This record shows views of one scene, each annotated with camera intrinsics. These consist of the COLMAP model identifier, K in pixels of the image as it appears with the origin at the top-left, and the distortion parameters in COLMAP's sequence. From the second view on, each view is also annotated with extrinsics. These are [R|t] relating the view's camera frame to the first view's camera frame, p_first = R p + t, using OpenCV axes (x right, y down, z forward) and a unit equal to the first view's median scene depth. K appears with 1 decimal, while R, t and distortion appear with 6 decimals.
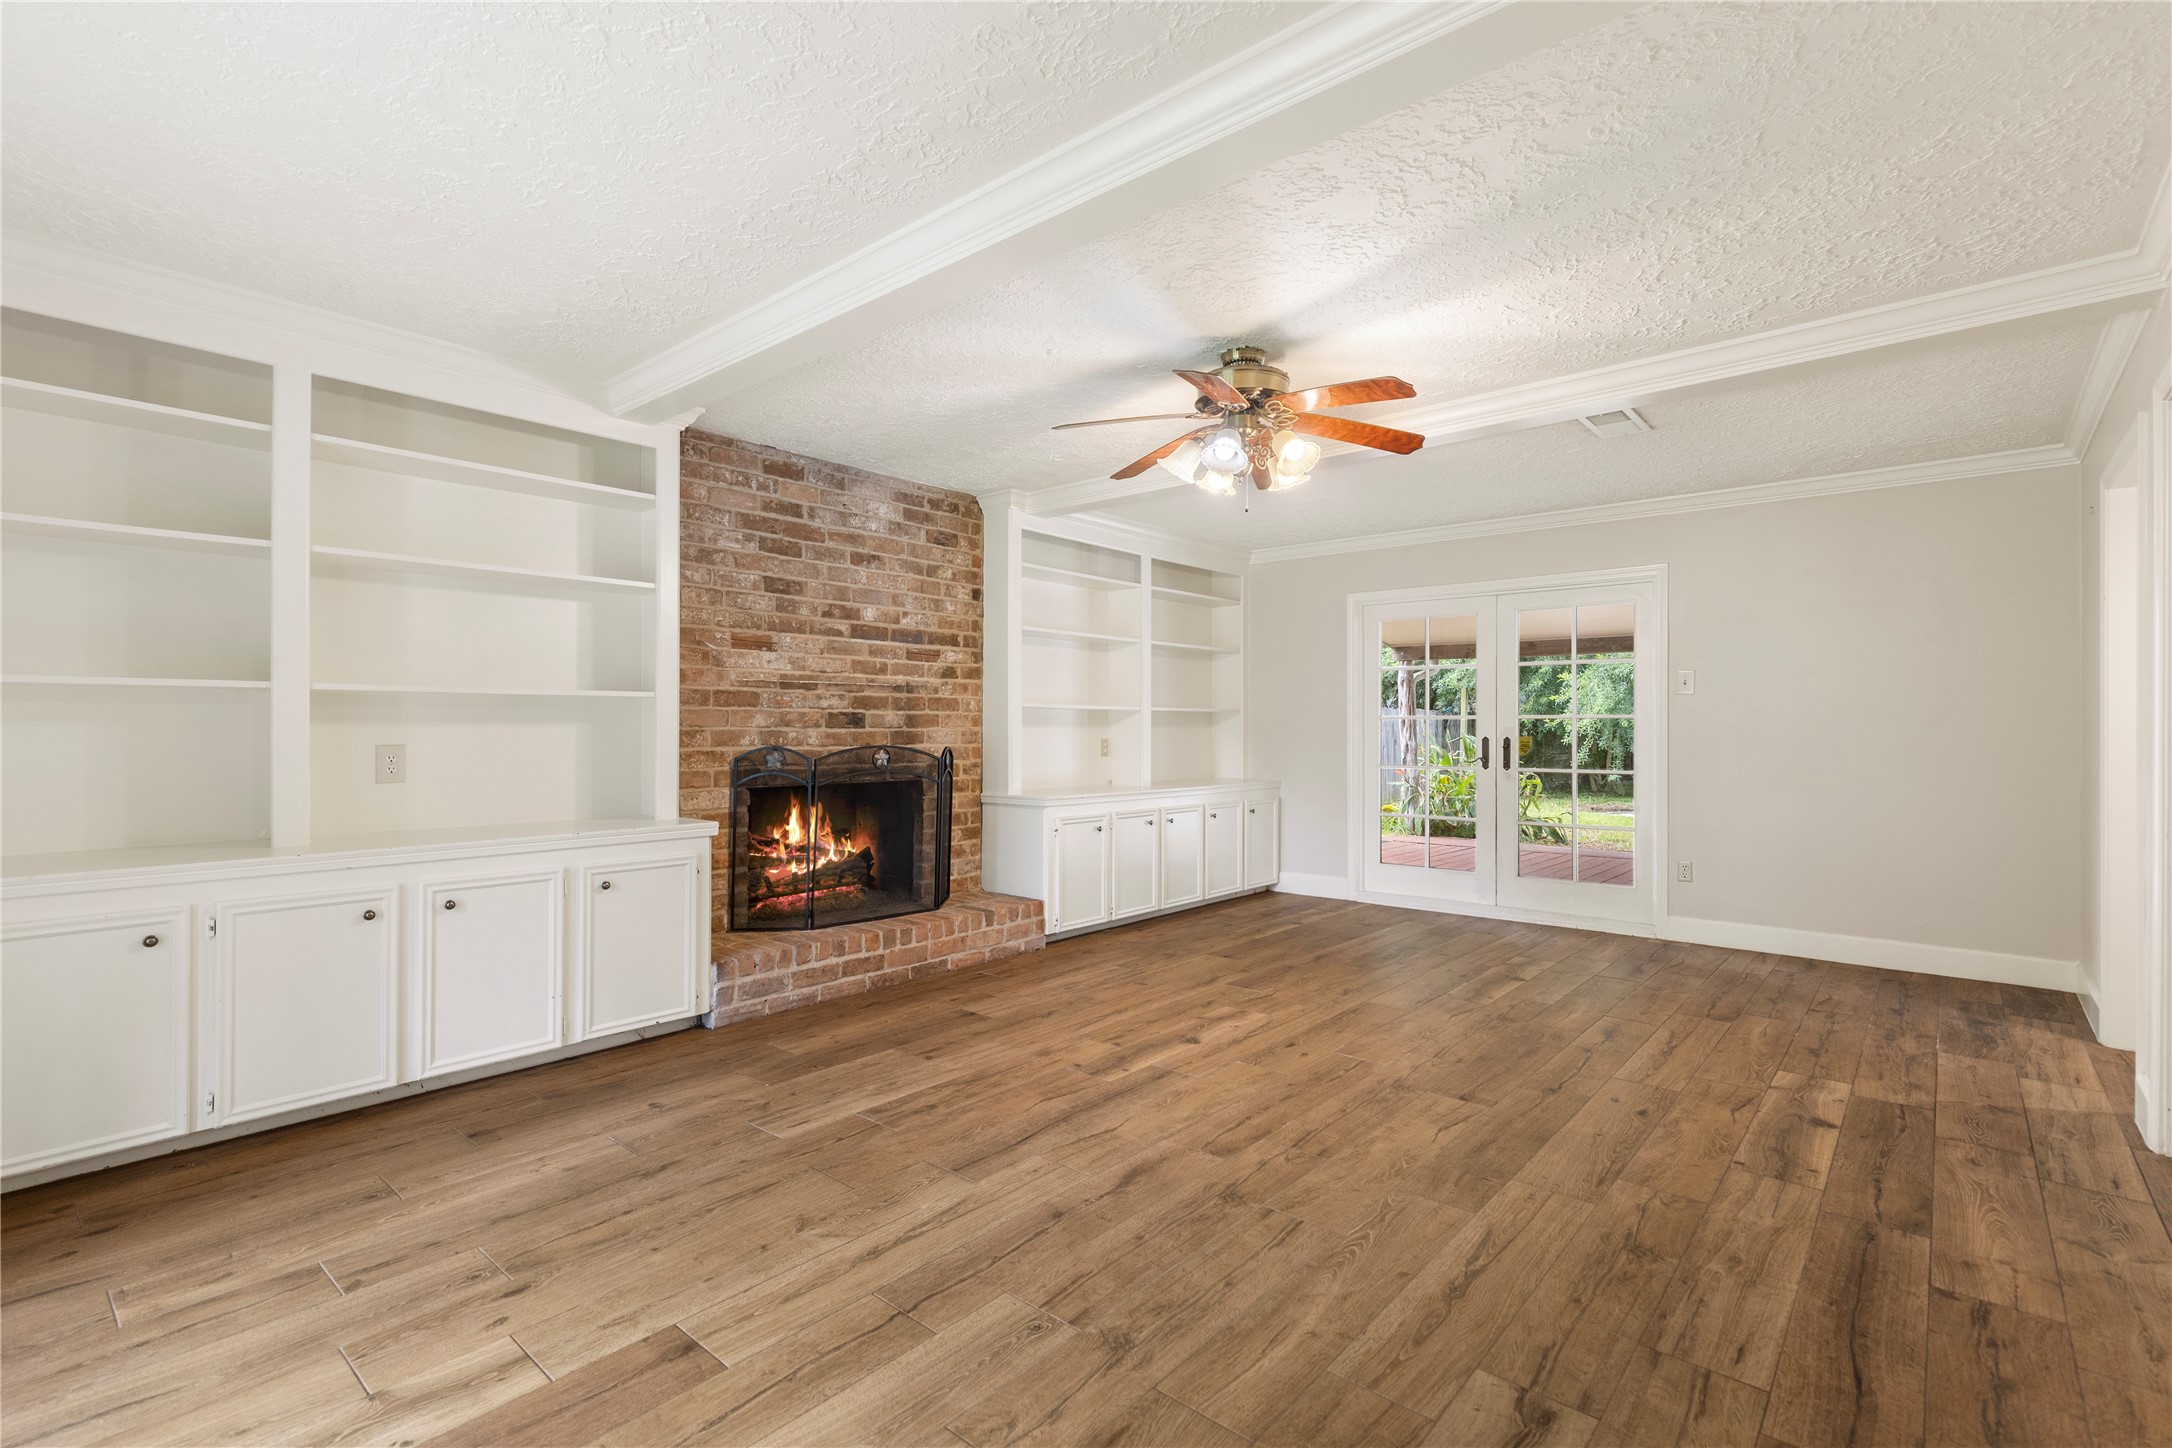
lens RADIAL K [[996.5, 0, 1080.1], [0, 996.5, 724.2], [0, 0, 1]] dist [0.008737, -0.000487]
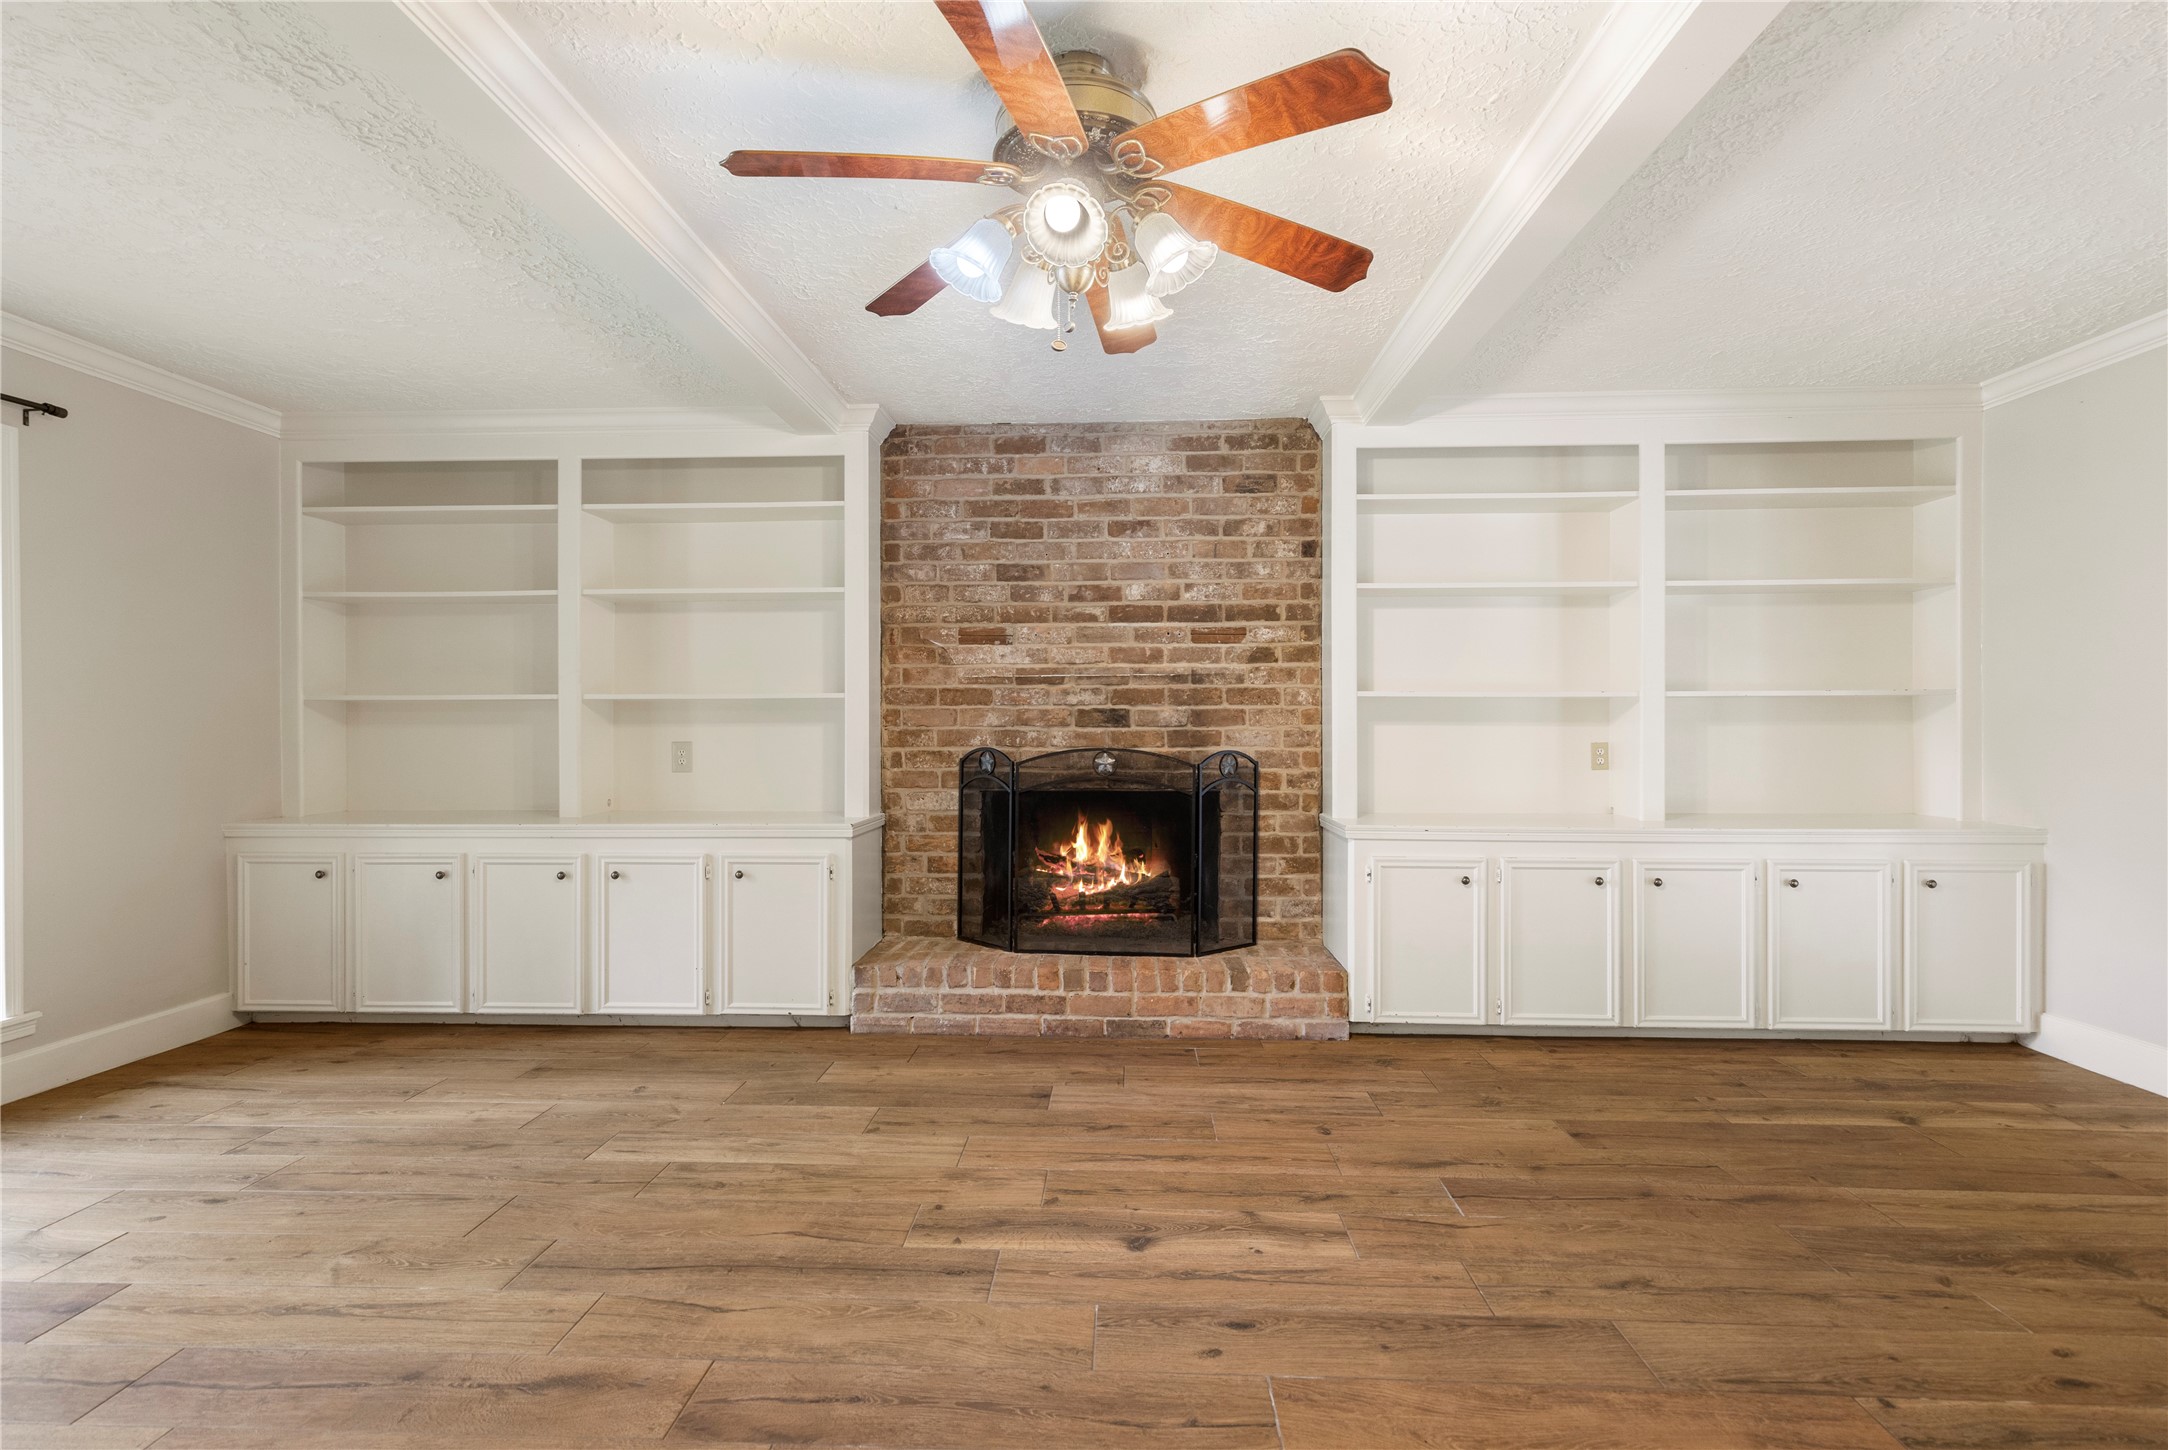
lens RADIAL K [[994.7, 0, 1078.2], [0, 994.7, 726.4], [0, 0, 1]] dist [0.008737, -0.000487]
pose [[0.619596, 0.000406, -0.784921, 0.475622], [0.006026, 0.999968, 0.005275, -0.001465], [0.784898, -0.007998, 0.619574, 0.498923]]
